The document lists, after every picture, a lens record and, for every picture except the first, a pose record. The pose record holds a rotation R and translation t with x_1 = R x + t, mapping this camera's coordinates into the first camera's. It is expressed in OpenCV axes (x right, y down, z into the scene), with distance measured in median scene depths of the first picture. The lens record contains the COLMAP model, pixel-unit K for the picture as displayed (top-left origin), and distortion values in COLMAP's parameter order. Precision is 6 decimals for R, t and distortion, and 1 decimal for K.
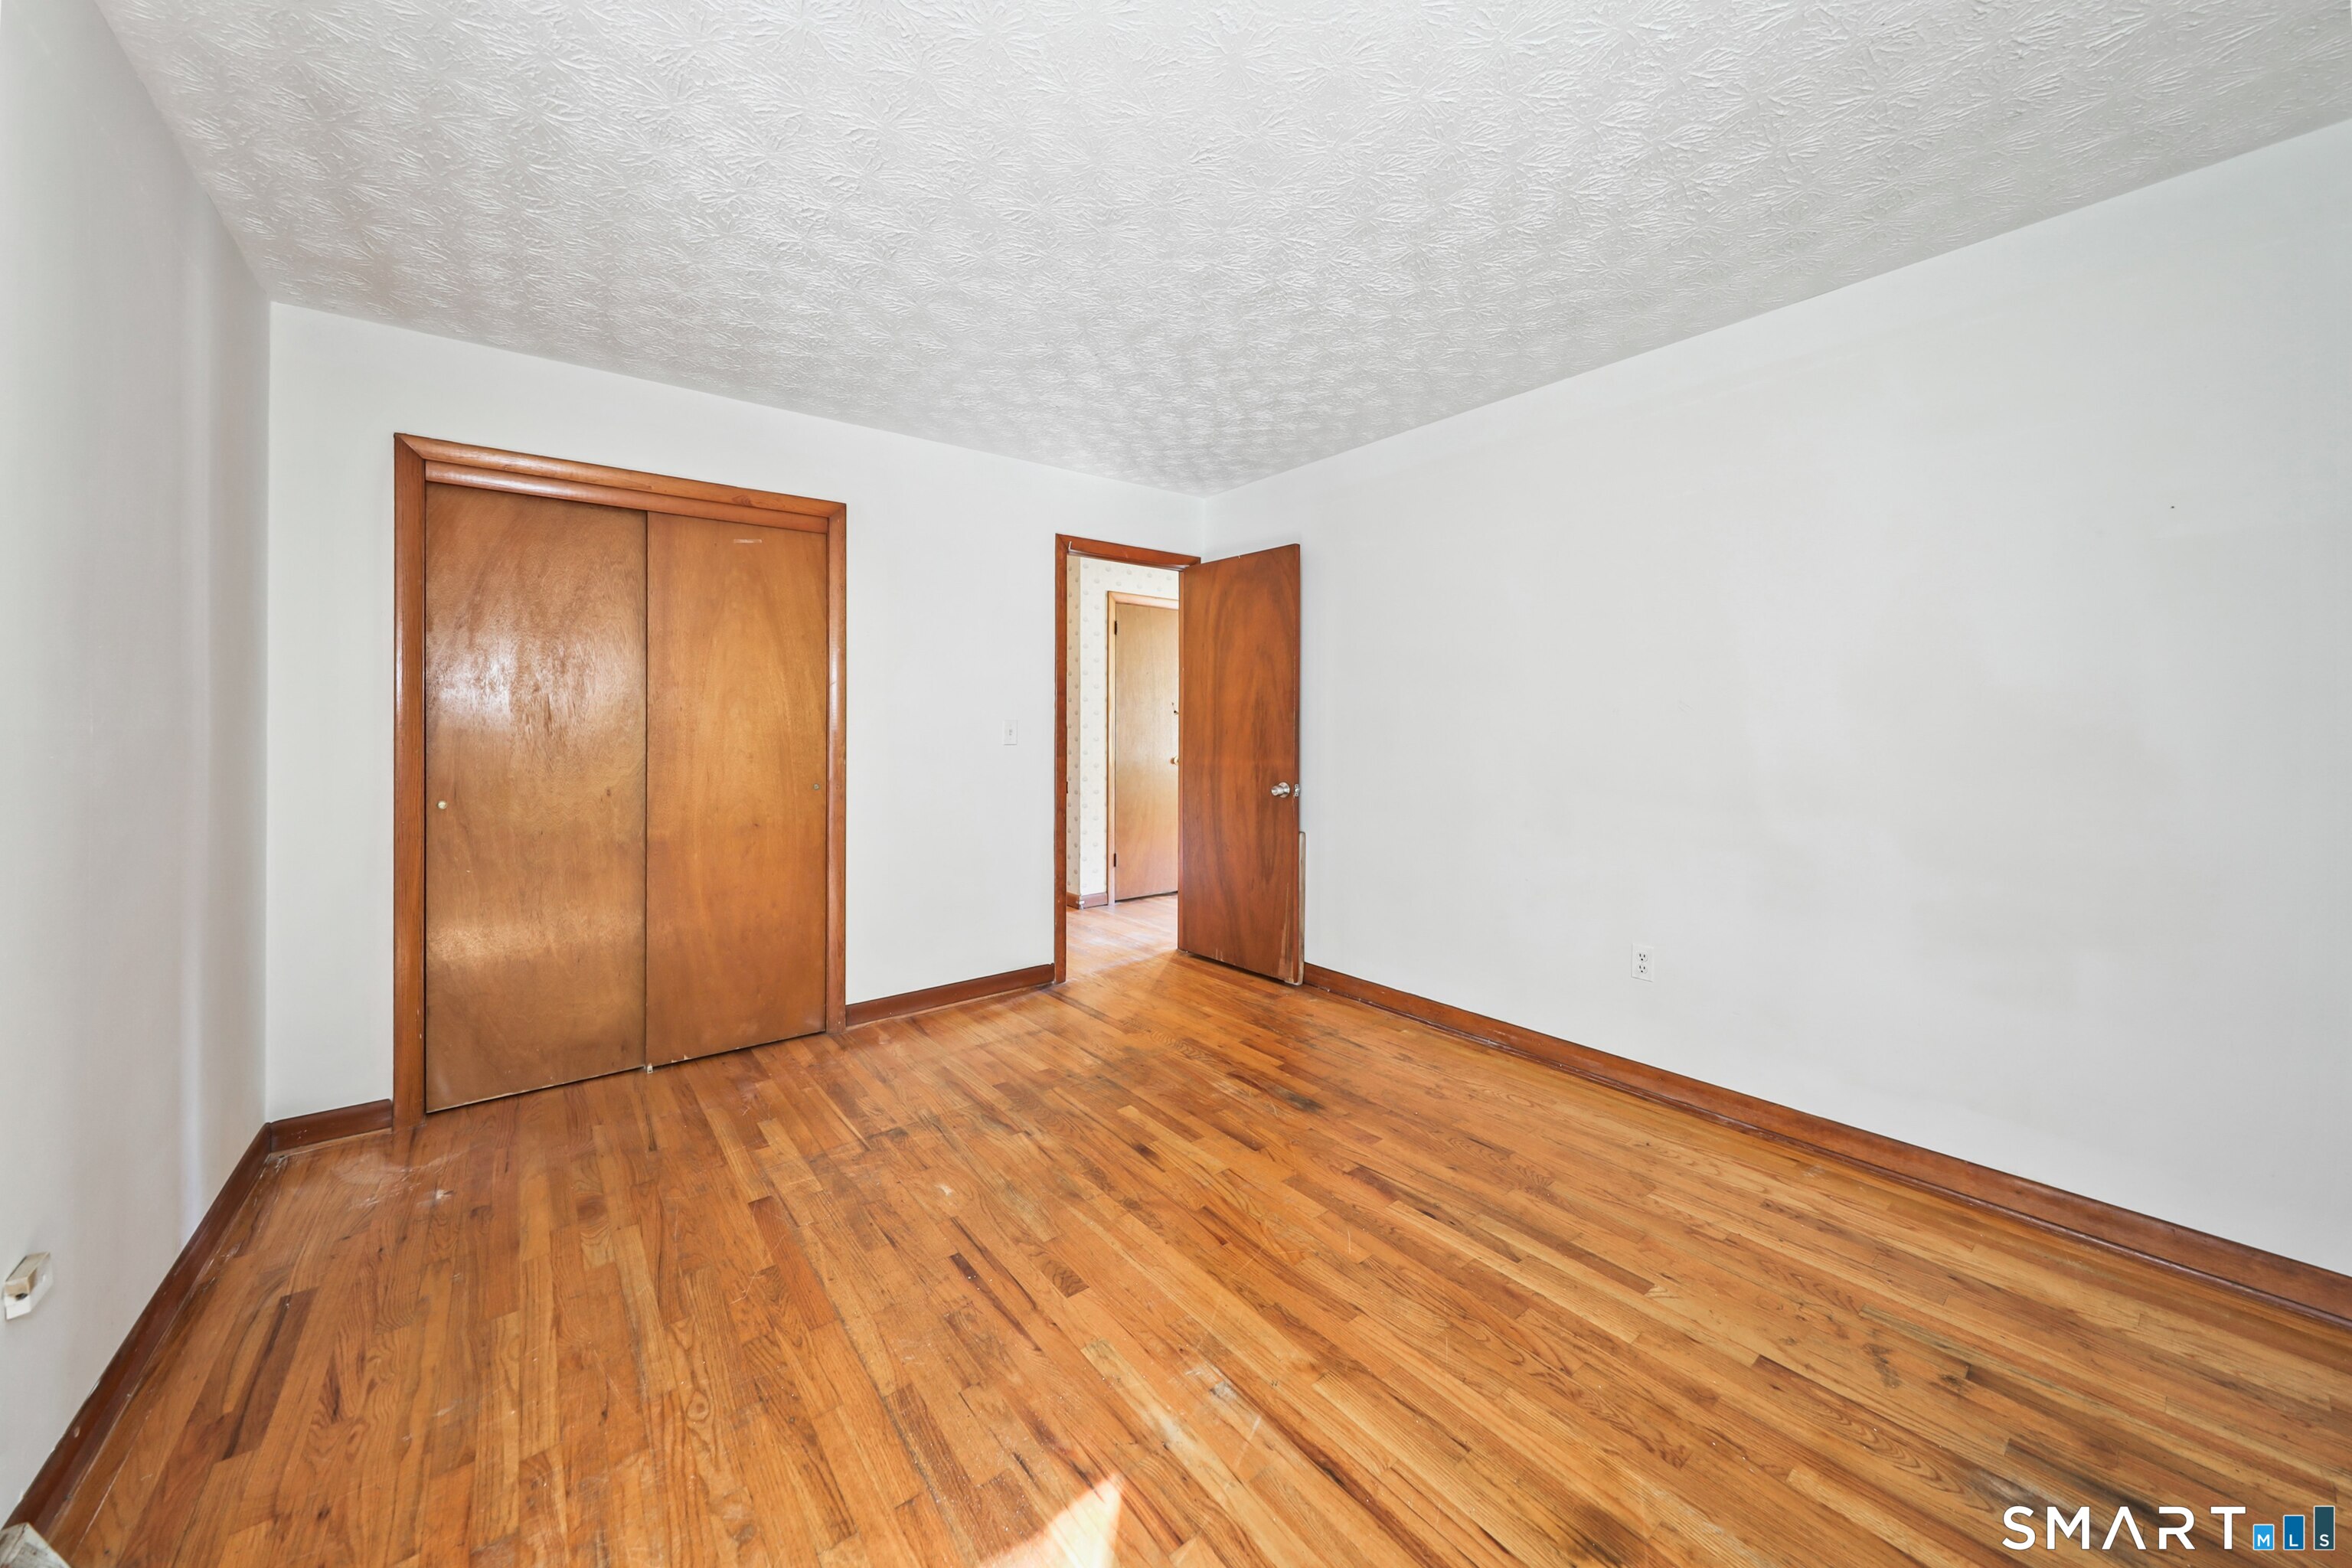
lens RADIAL K [[838.5, 0, 1141.4], [0, 838.5, 724.9], [0, 0, 1]] dist [0.001828, -0.000015]
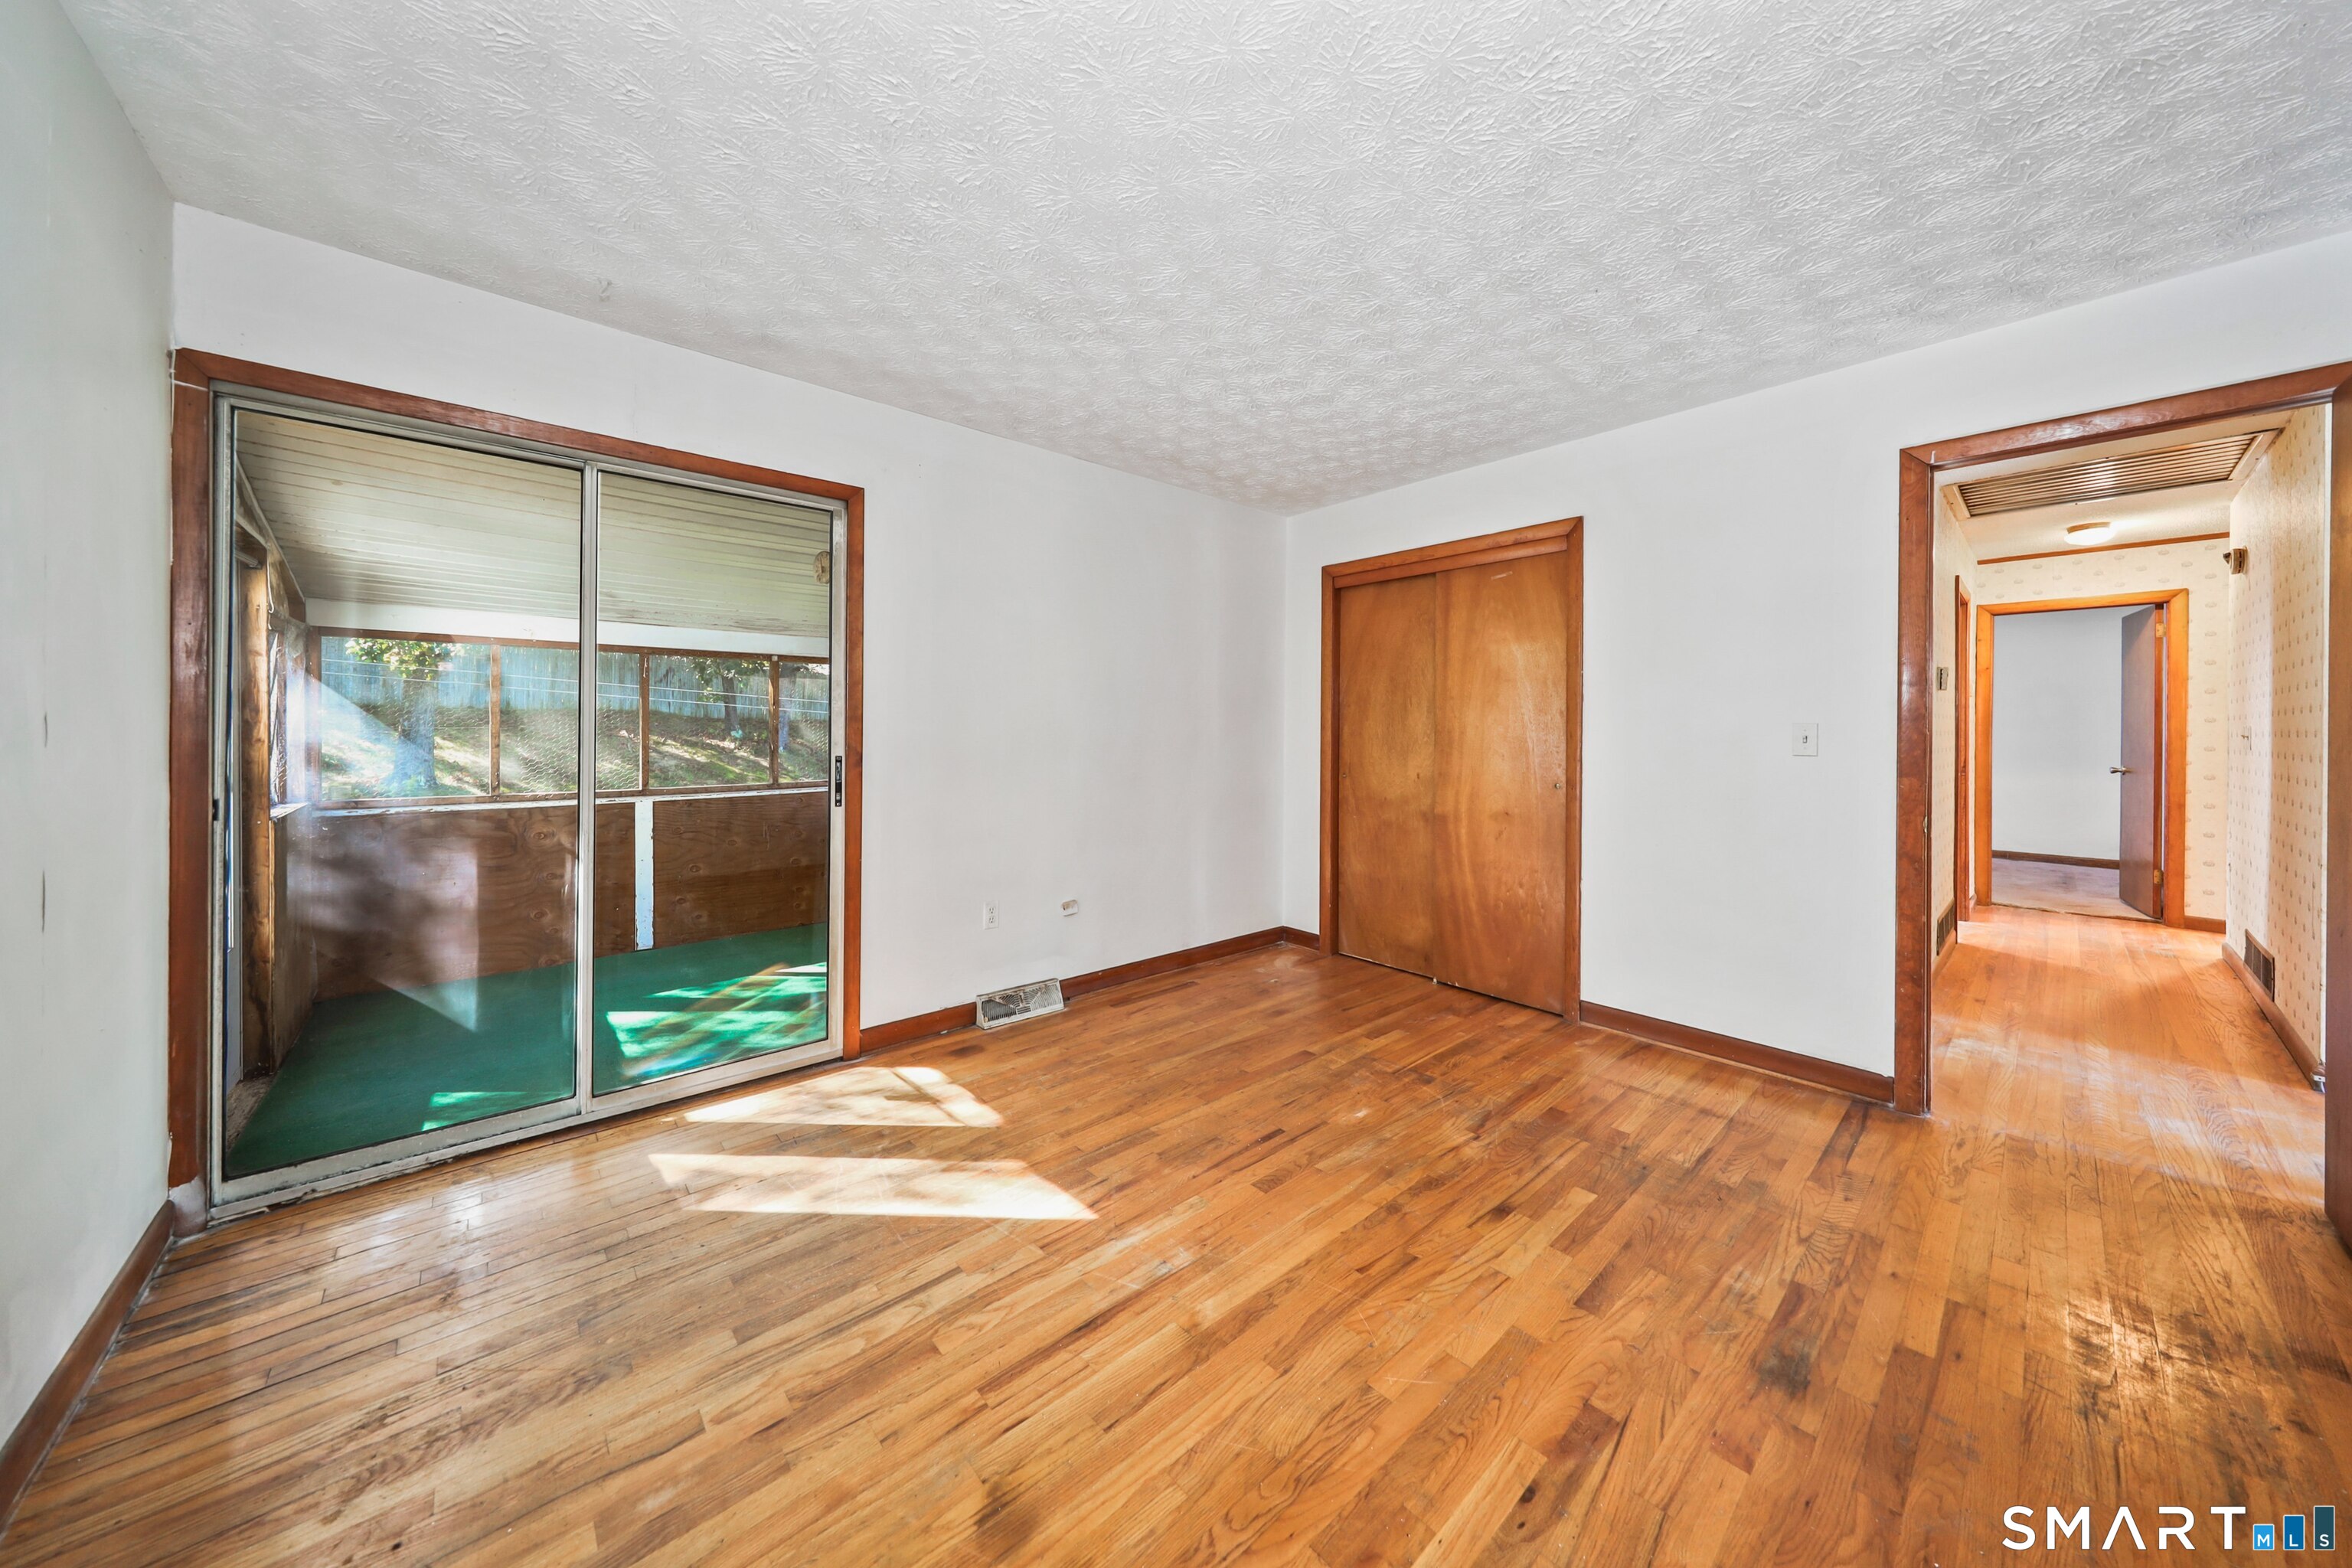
lens RADIAL K [[769.6, 0, 1169.0], [0, 769.6, 732.4], [0, 0, 1]] dist [0.001711, 0.000031]
pose [[0.074705, 0.003778, -0.997199, 0.902994], [-0.004417, 0.999984, 0.003458, 0.003898], [0.997196, 0.004146, 0.074720, 0.680382]]
